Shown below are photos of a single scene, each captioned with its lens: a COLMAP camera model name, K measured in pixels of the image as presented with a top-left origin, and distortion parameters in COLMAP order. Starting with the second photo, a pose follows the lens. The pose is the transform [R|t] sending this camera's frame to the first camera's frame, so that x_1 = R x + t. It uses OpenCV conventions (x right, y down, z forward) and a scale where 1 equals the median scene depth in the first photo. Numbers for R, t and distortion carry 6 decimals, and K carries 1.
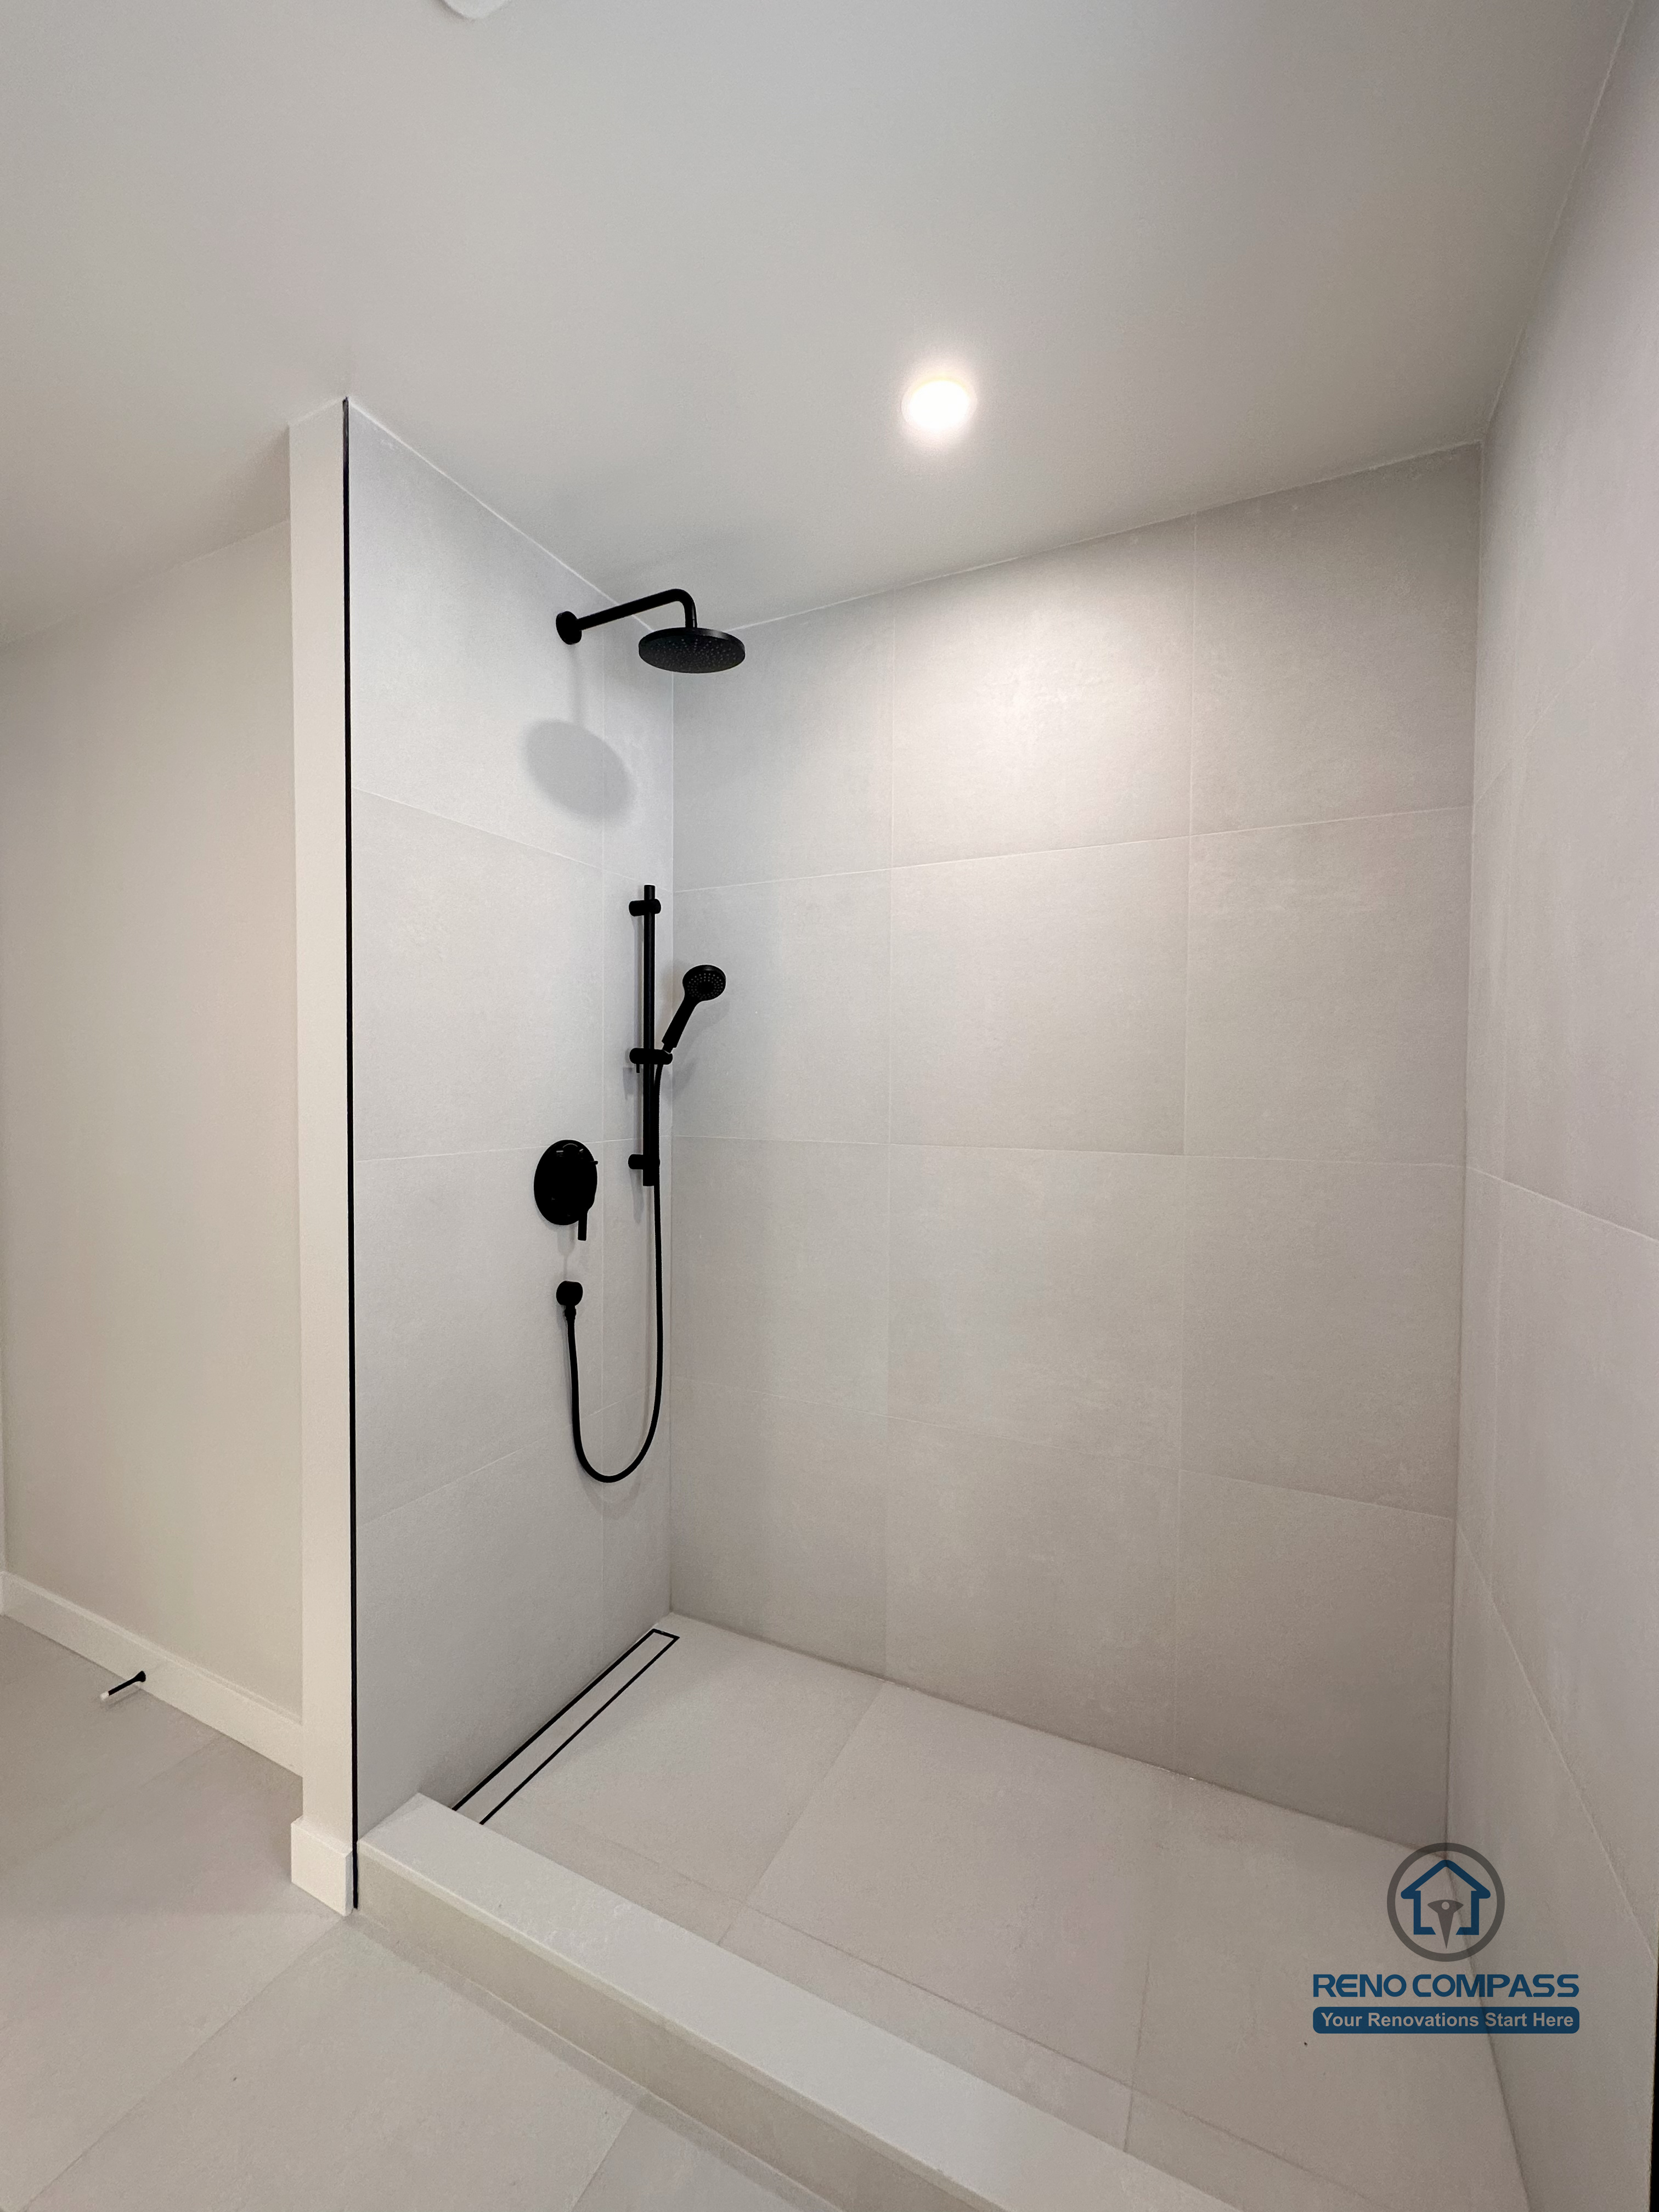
lens RADIAL K [[880.6, 0, 831.5], [0, 880.6, 1102.8], [0, 0, 1]] dist [0.000673, -0.000405]
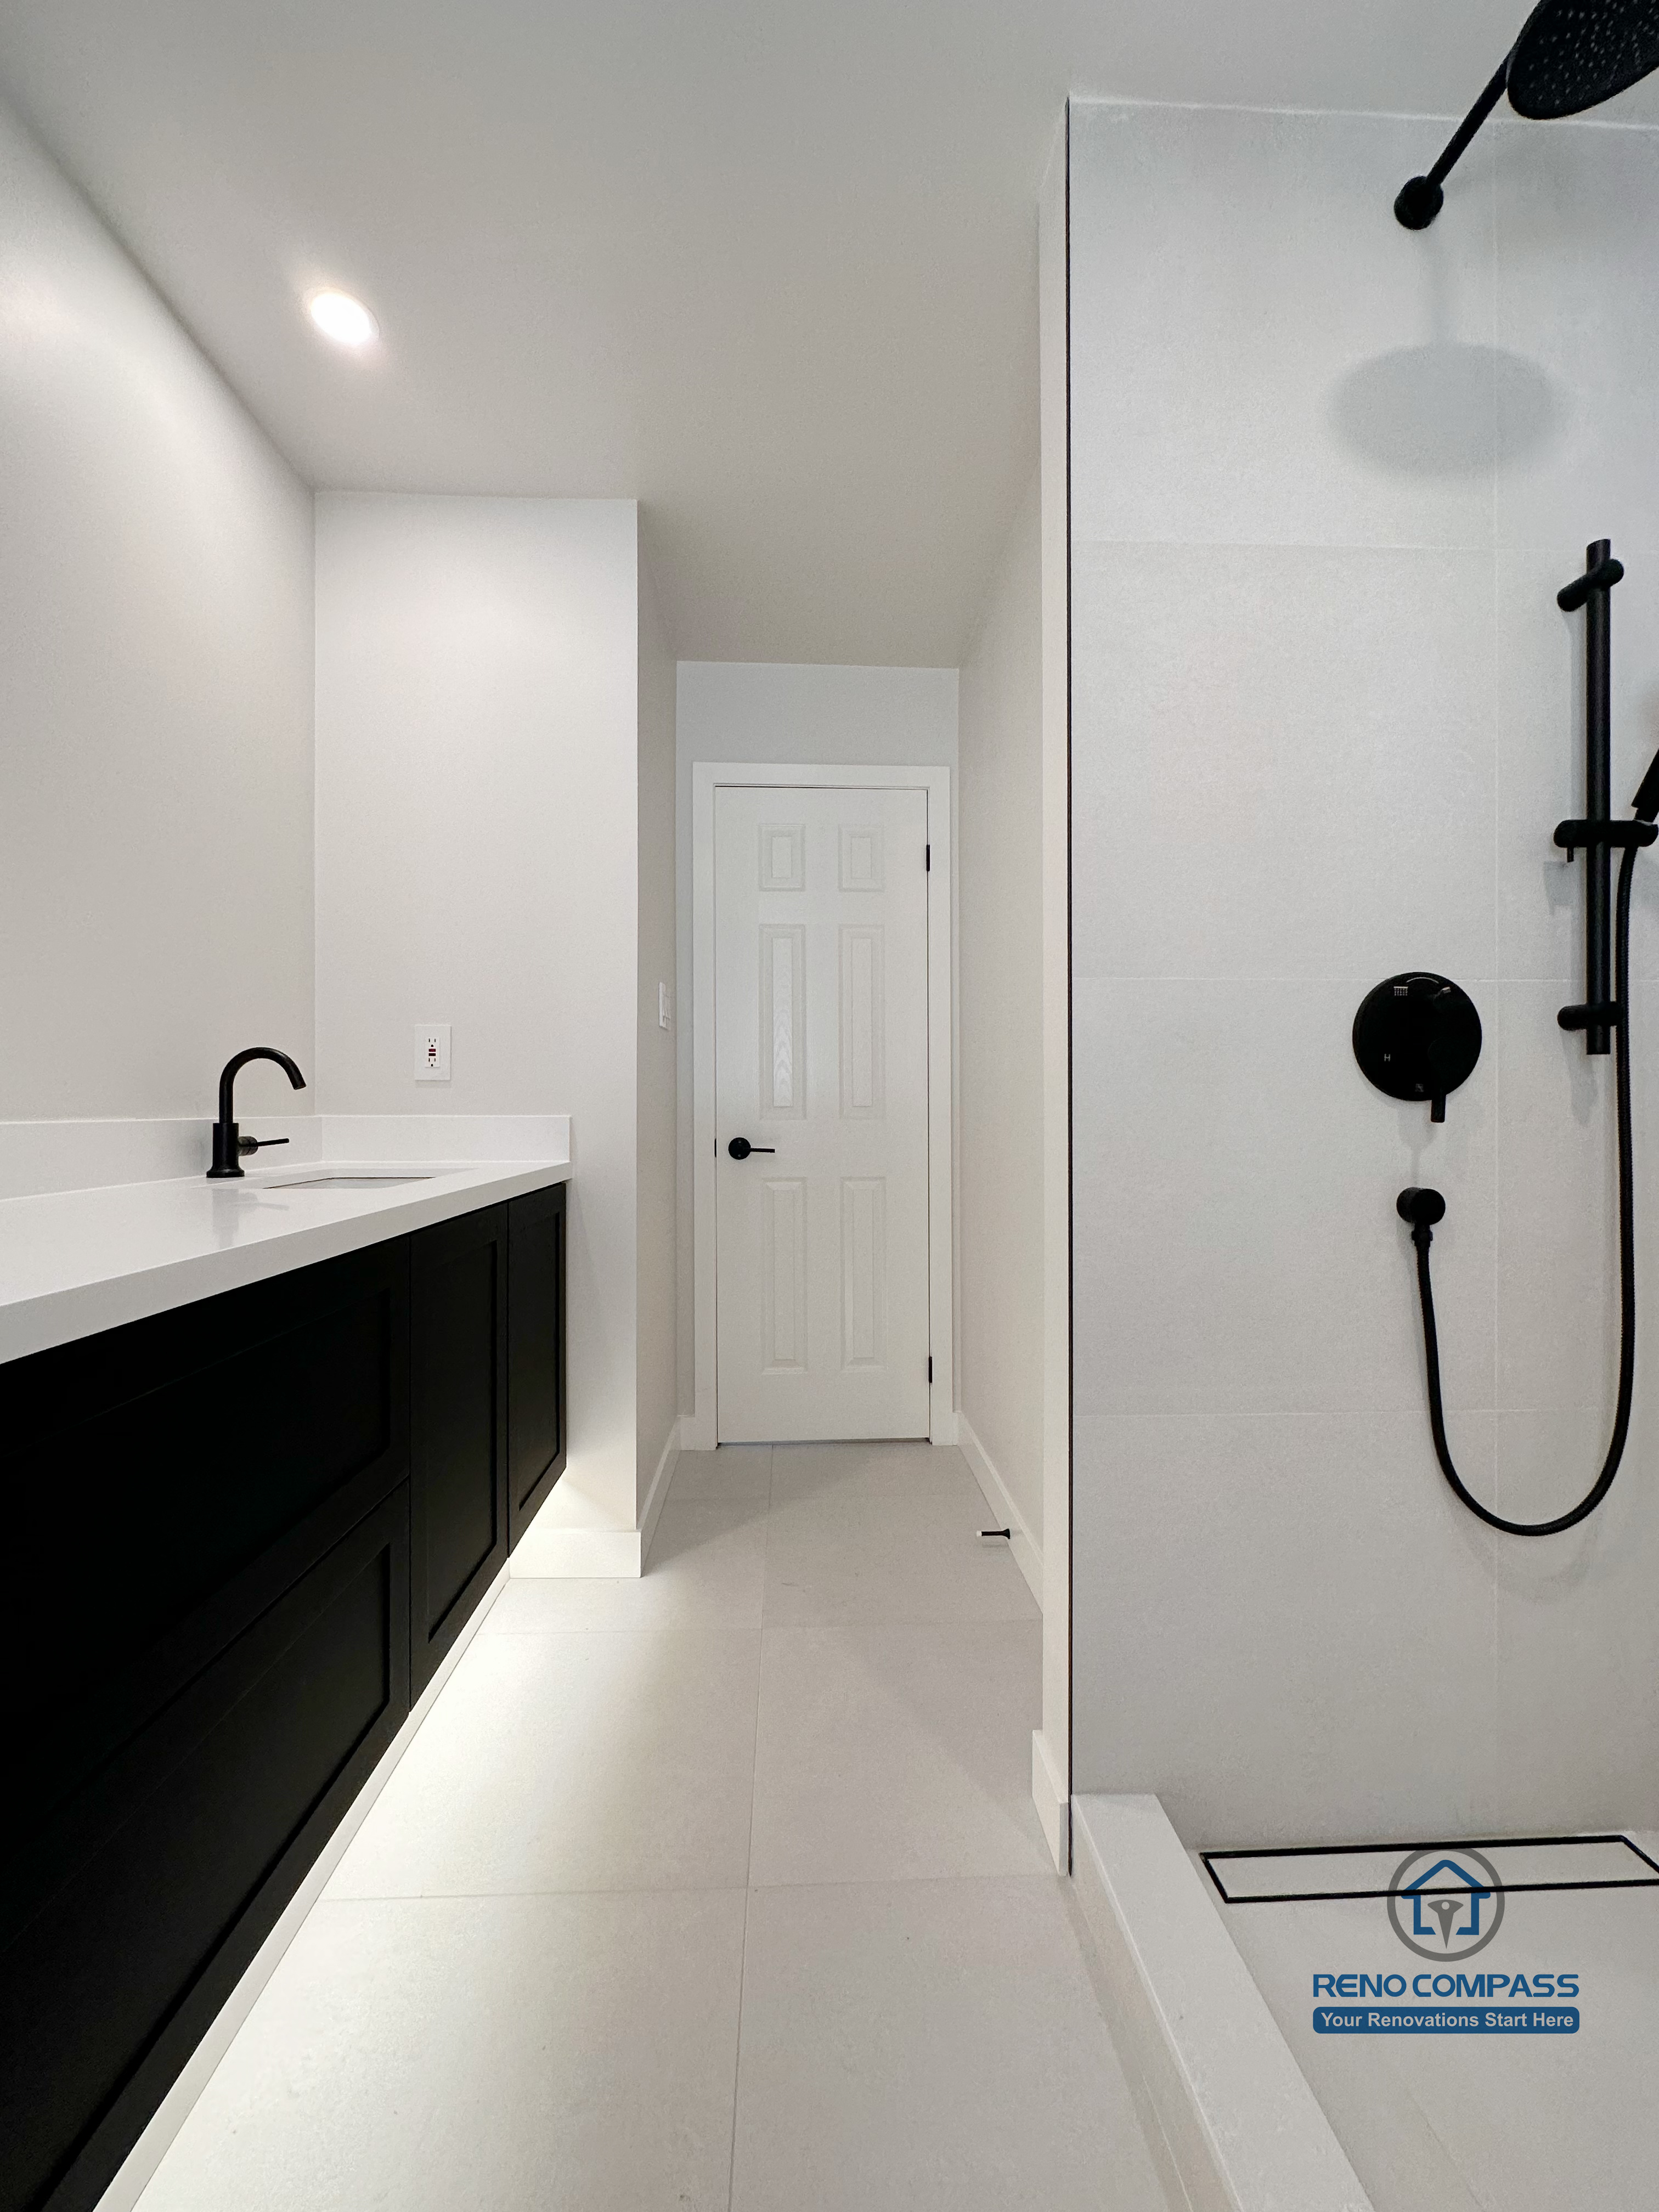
lens RADIAL K [[880.6, 0, 829.9], [0, 880.6, 1107.6], [0, 0, 1]] dist [0.000673, -0.000405]
pose [[0.473962, -0.009550, -0.880493, 0.067157], [-0.014791, 0.999714, -0.018805, 0.154265], [0.880421, 0.021937, 0.473685, 0.287595]]
